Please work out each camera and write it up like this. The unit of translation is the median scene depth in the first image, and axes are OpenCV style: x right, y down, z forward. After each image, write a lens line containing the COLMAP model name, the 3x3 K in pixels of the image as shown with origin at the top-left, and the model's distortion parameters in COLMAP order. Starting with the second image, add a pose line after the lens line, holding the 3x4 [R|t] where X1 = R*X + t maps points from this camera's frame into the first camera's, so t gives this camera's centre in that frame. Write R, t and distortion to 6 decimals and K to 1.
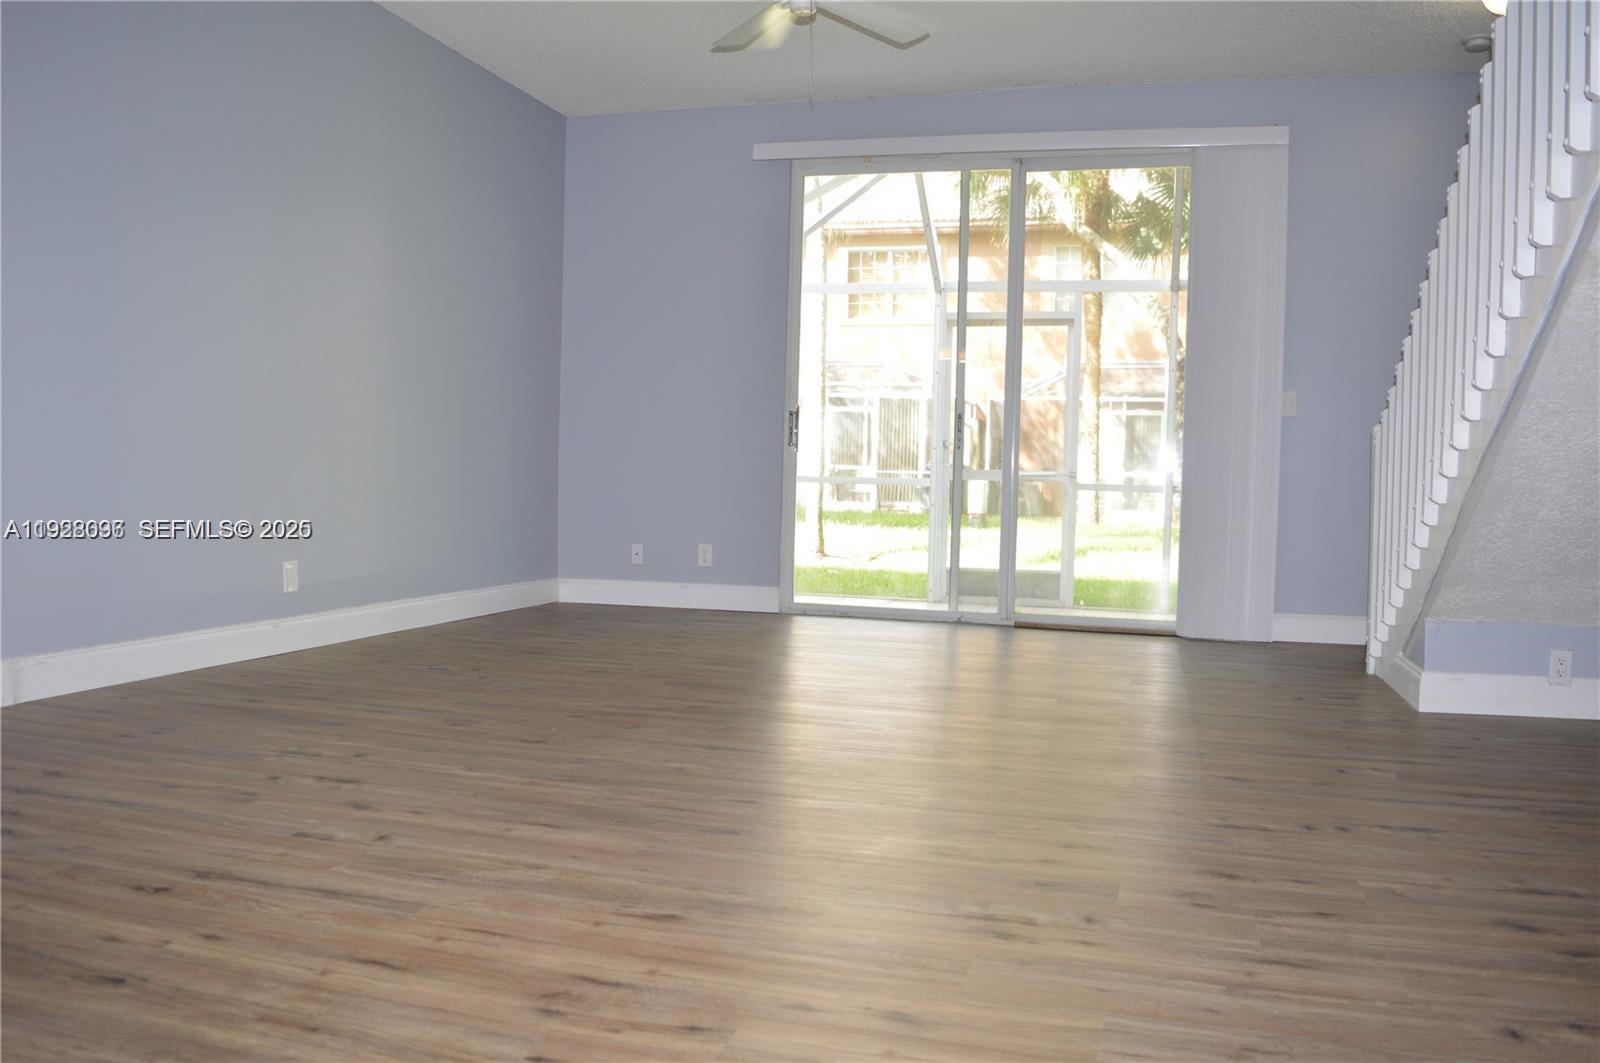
lens RADIAL K [[1273.0, 0, 800.0], [0, 1273.0, 531.5], [0, 0, 1]] dist [-0.095271, 0.021089]
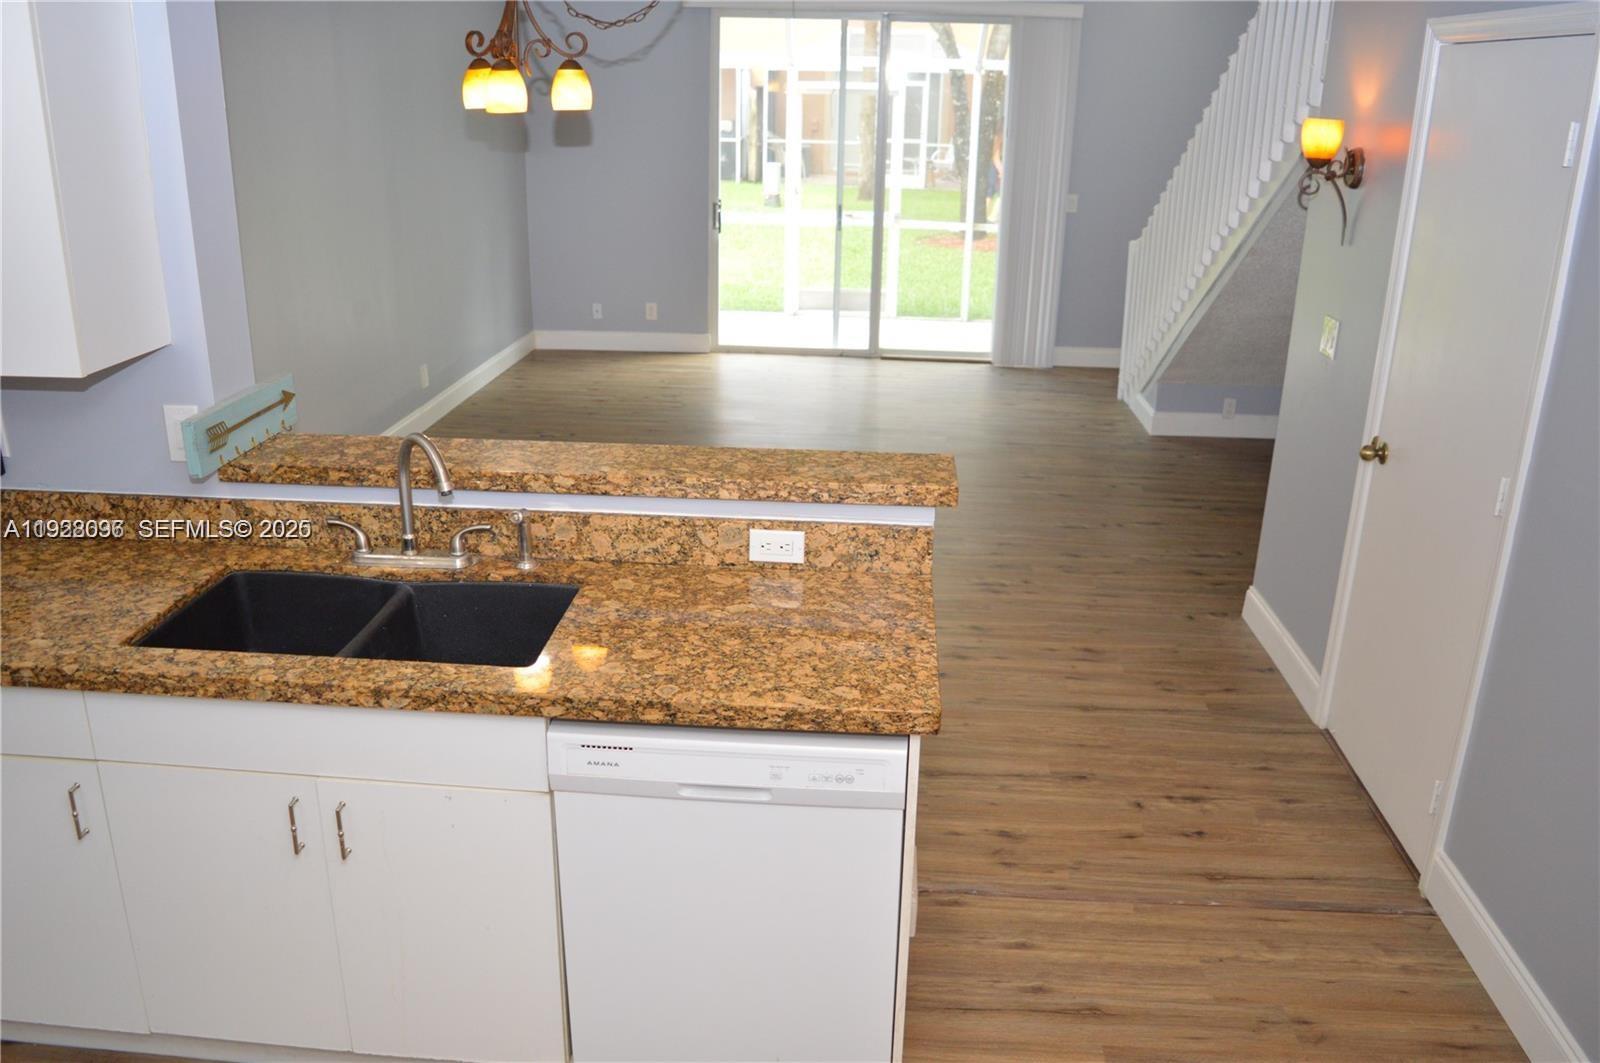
lens RADIAL K [[1273.0, 0, 800.0], [0, 1273.0, 531.5], [0, 0, 1]] dist [-0.095271, 0.021089]
pose [[0.977593, -0.075332, 0.196563, -0.593310], [0.013739, 0.954616, 0.297522, -0.456941], [-0.210055, -0.288155, 0.934261, -1.025431]]
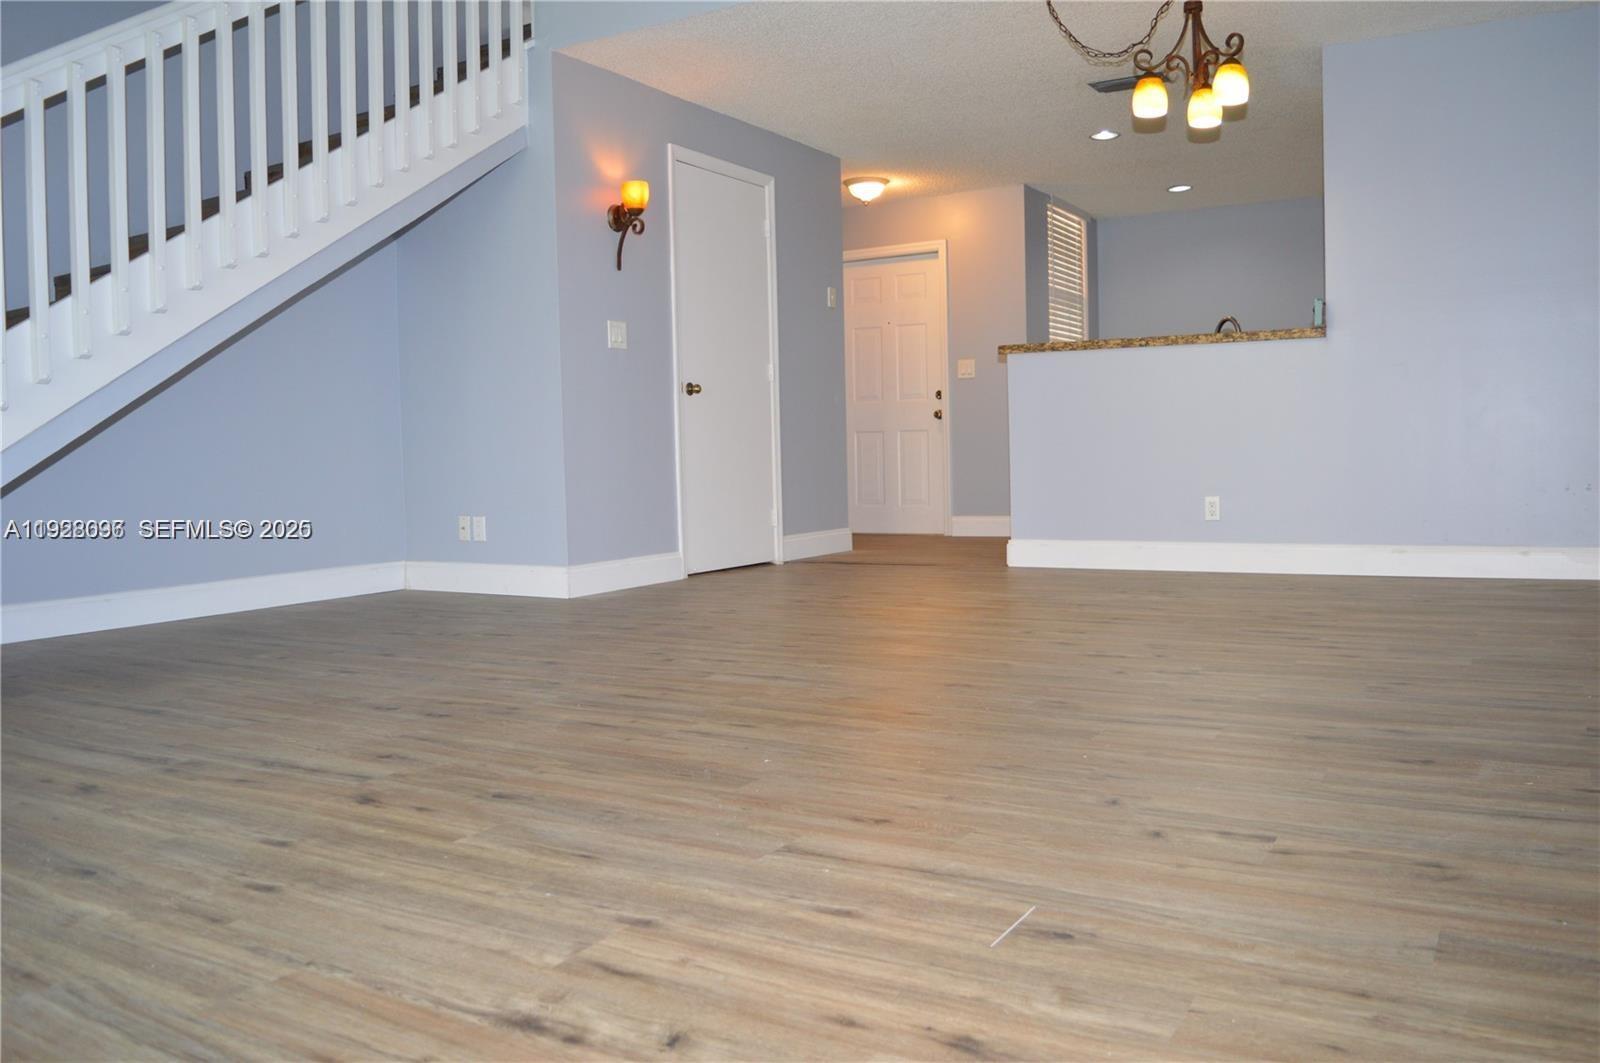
lens RADIAL K [[1273.0, 0, 800.0], [0, 1273.0, 531.5], [0, 0, 1]] dist [-0.095271, 0.021089]
pose [[-0.968239, -0.015909, 0.249521, -0.487081], [0.012059, 0.993841, 0.110158, -0.077863], [-0.249737, 0.109668, -0.962083, 2.839220]]
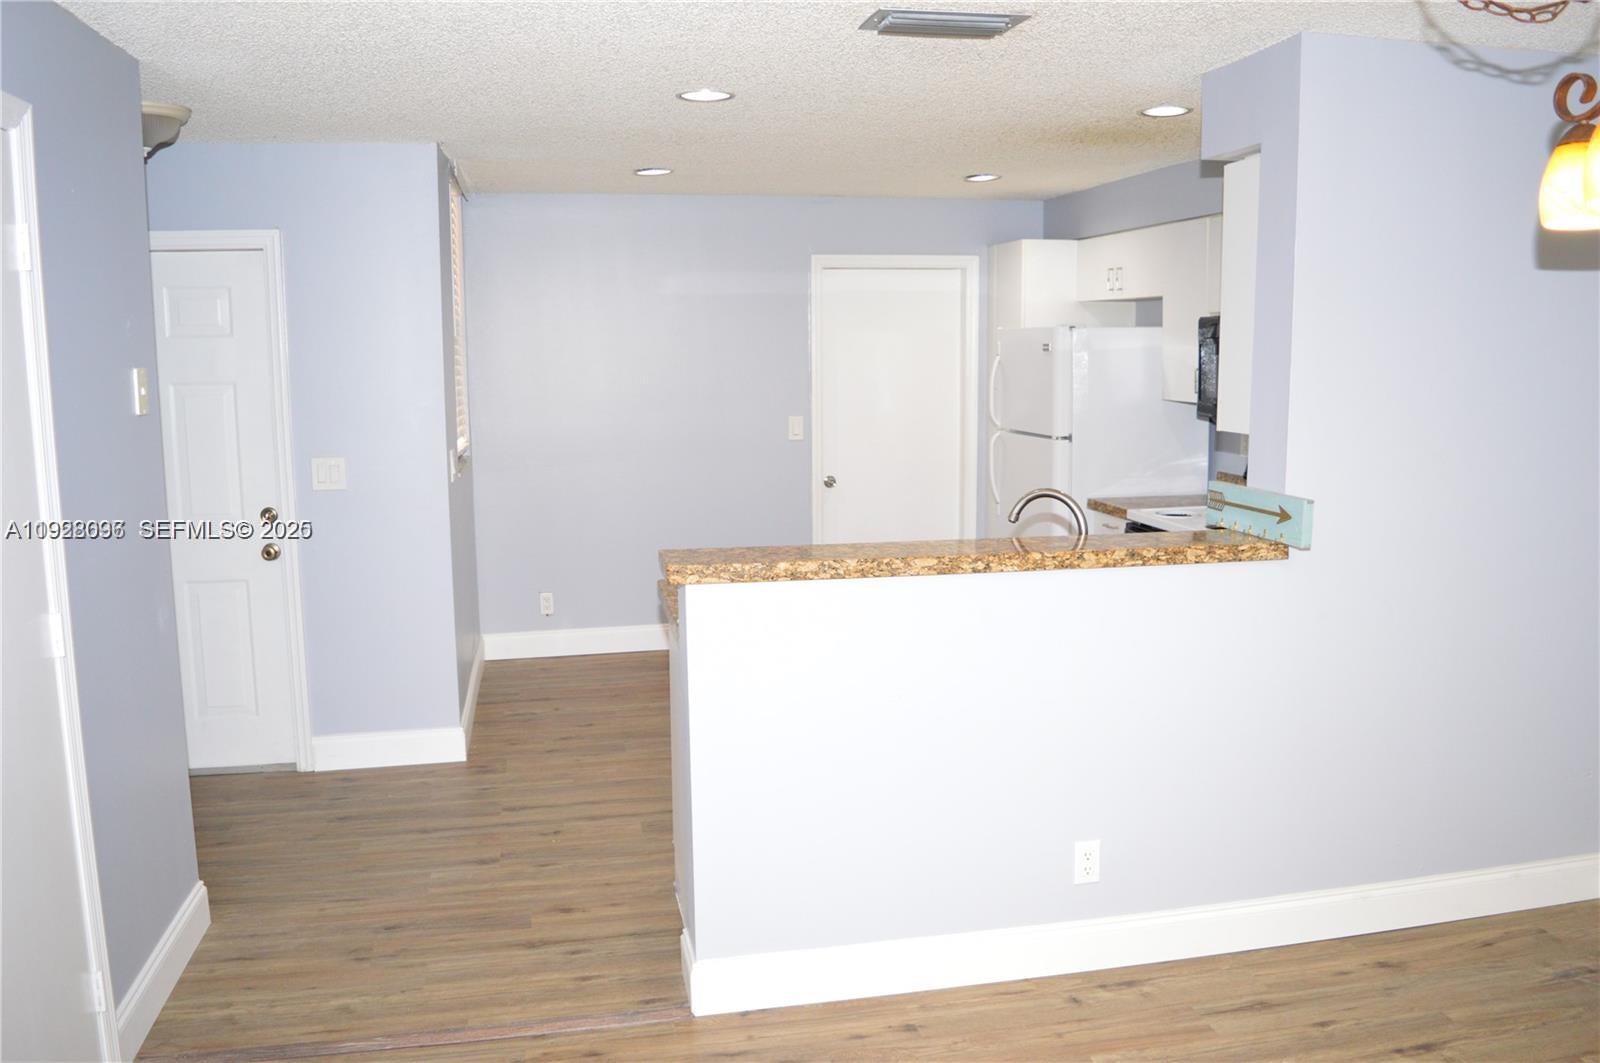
lens RADIAL K [[1273.0, 0, 800.0], [0, 1273.0, 531.5], [0, 0, 1]] dist [-0.095271, 0.021089]
pose [[-0.887935, 0.049972, -0.457246, 0.231888], [-0.034266, 0.984132, 0.174097, -0.419594], [0.458691, 0.170255, -0.872133, 1.199716]]
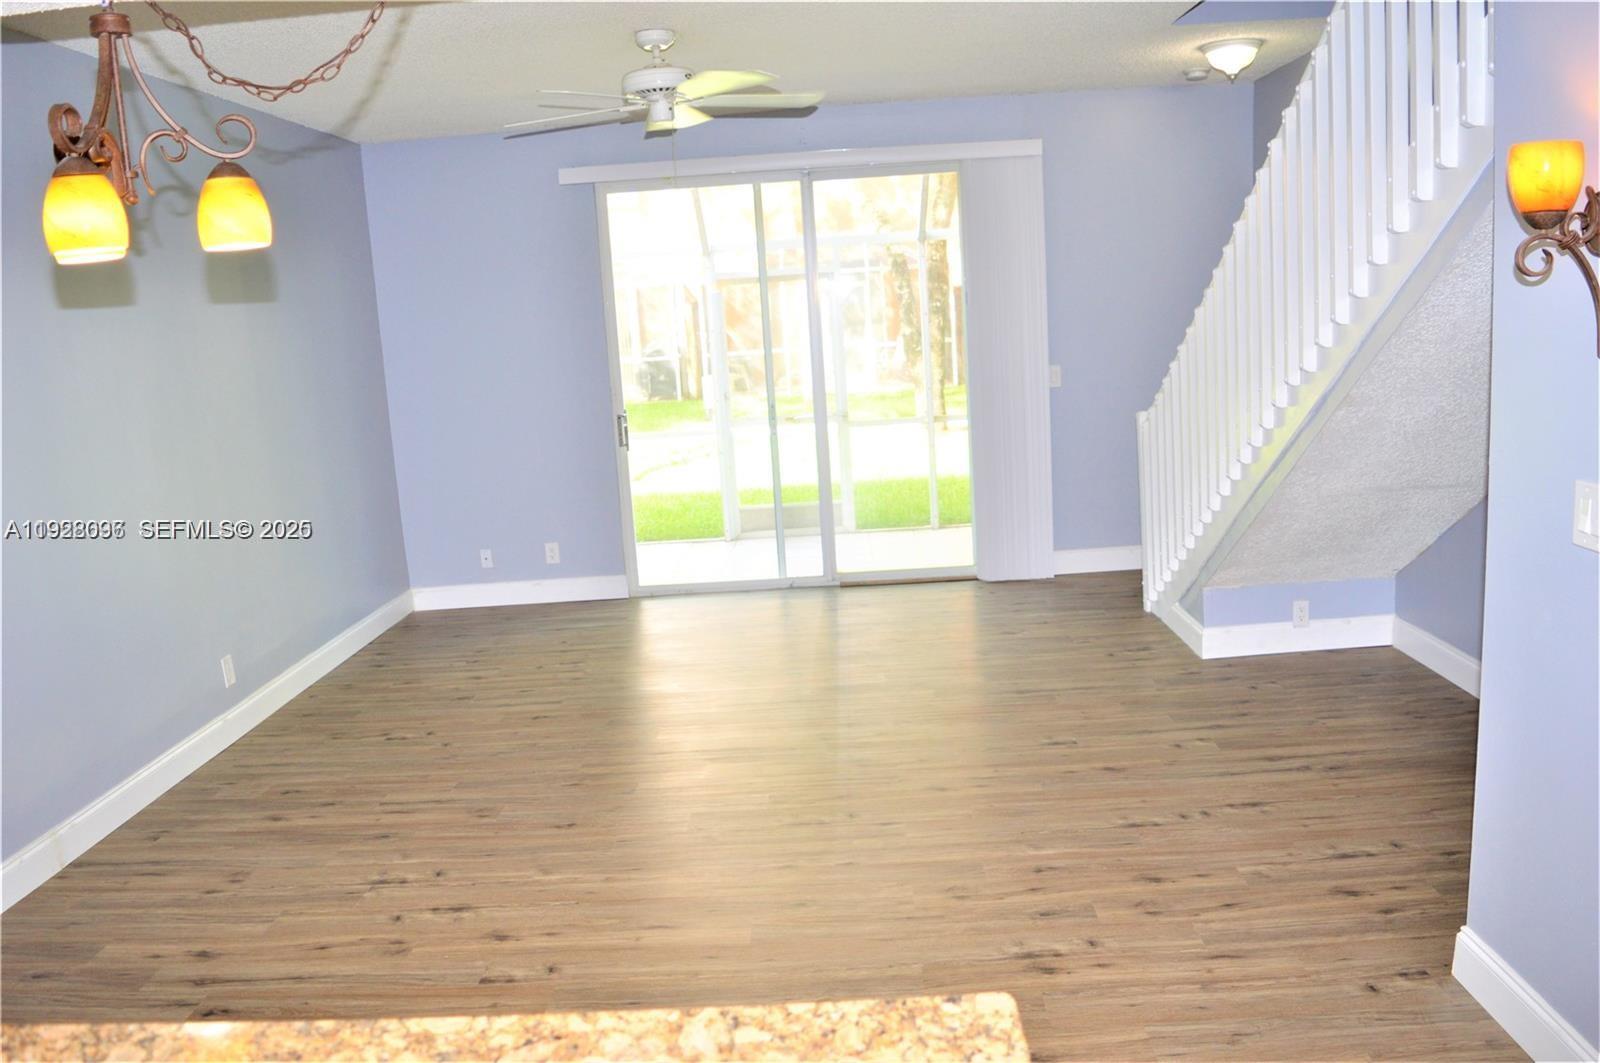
lens RADIAL K [[1273.0, 0, 800.0], [0, 1273.0, 531.5], [0, 0, 1]] dist [-0.095271, 0.021089]
pose [[0.964210, -0.128648, 0.231836, -0.351061], [0.098629, 0.985682, 0.136763, -0.373094], [-0.246111, -0.109003, 0.963093, -0.269899]]
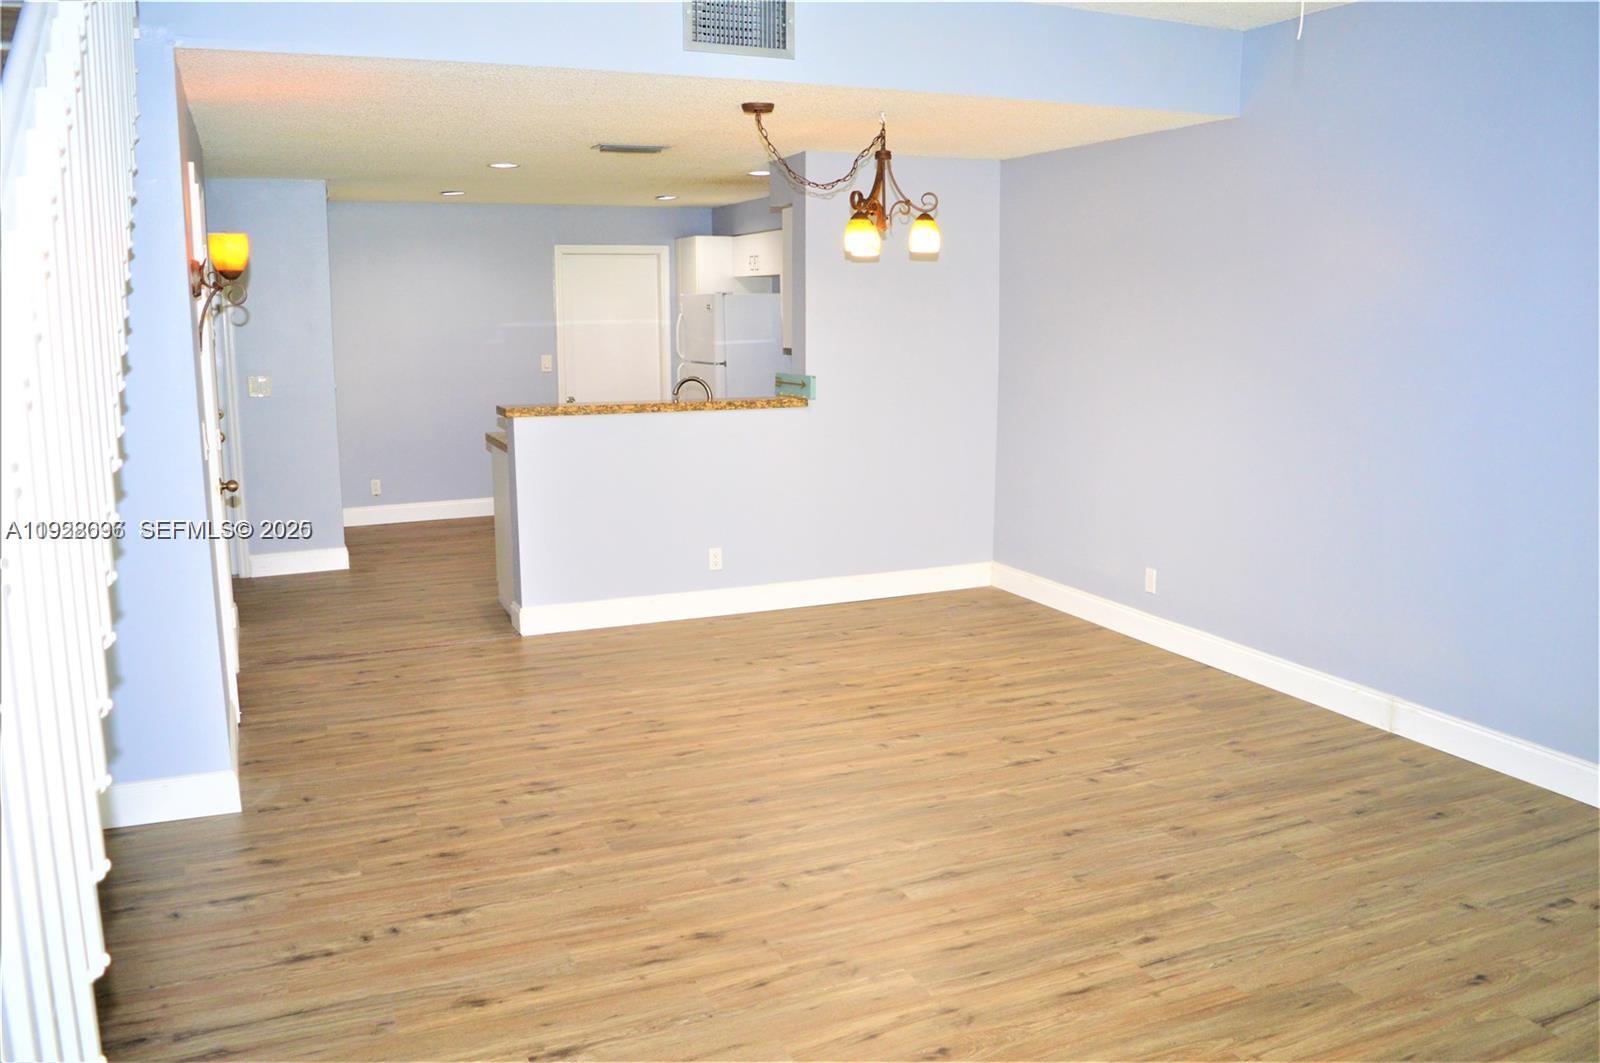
lens RADIAL K [[1273.0, 0, 800.0], [0, 1273.0, 531.5], [0, 0, 1]] dist [-0.095271, 0.021089]
pose [[-0.768605, 0.089337, -0.633456, 0.967542], [-0.043043, 0.980735, 0.190540, -0.437298], [0.638274, 0.173716, -0.749952, 2.413427]]
